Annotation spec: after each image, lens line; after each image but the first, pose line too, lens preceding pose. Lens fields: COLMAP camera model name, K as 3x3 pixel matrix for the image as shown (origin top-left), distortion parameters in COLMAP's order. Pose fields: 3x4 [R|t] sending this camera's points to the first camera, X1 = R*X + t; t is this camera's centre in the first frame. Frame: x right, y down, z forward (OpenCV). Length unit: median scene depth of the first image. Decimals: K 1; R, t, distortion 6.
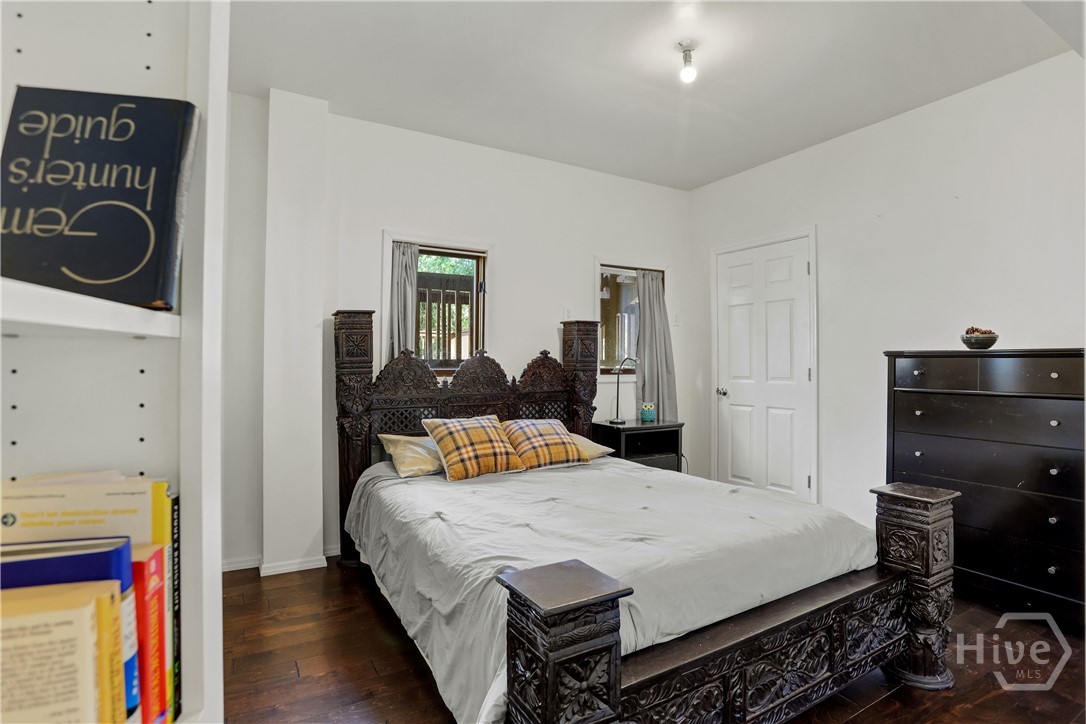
lens RADIAL K [[552.5, 0, 565.6], [0, 552.5, 345.8], [0, 0, 1]] dist [-0.062793, 0.021077]
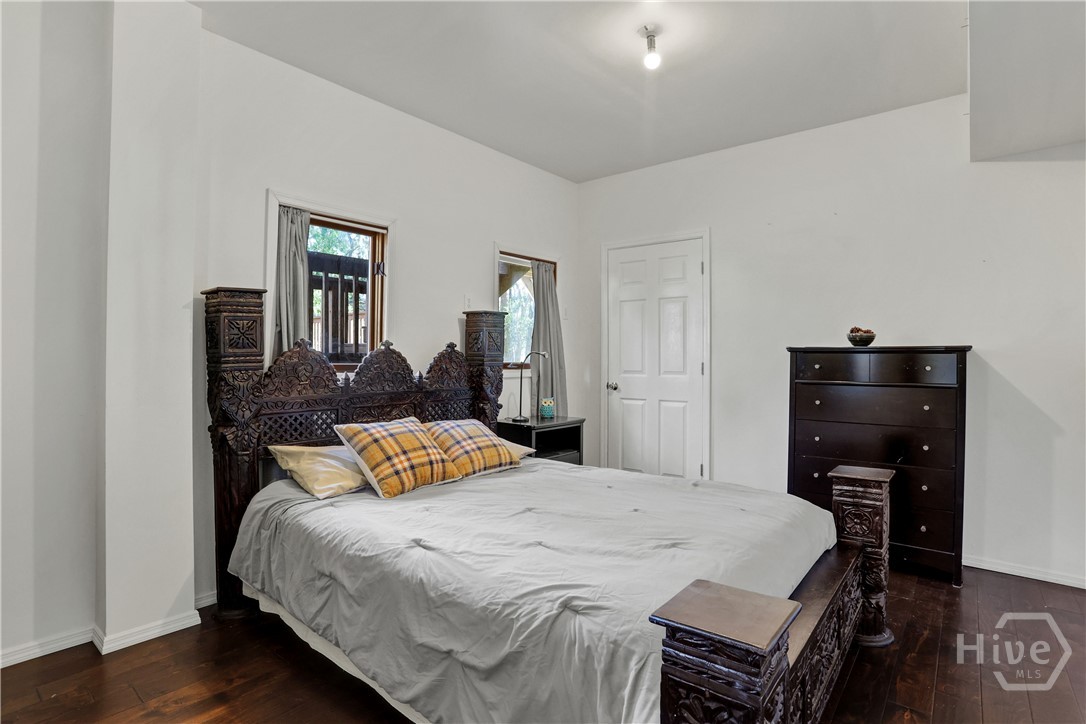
lens RADIAL K [[552.5, 0, 573.9], [0, 552.5, 347.4], [0, 0, 1]] dist [-0.062793, 0.021077]
pose [[0.934693, 0.008365, 0.355358, -0.221168], [-0.012460, 0.999880, 0.009235, 0.006024], [-0.355238, -0.013059, 0.934685, 0.119644]]
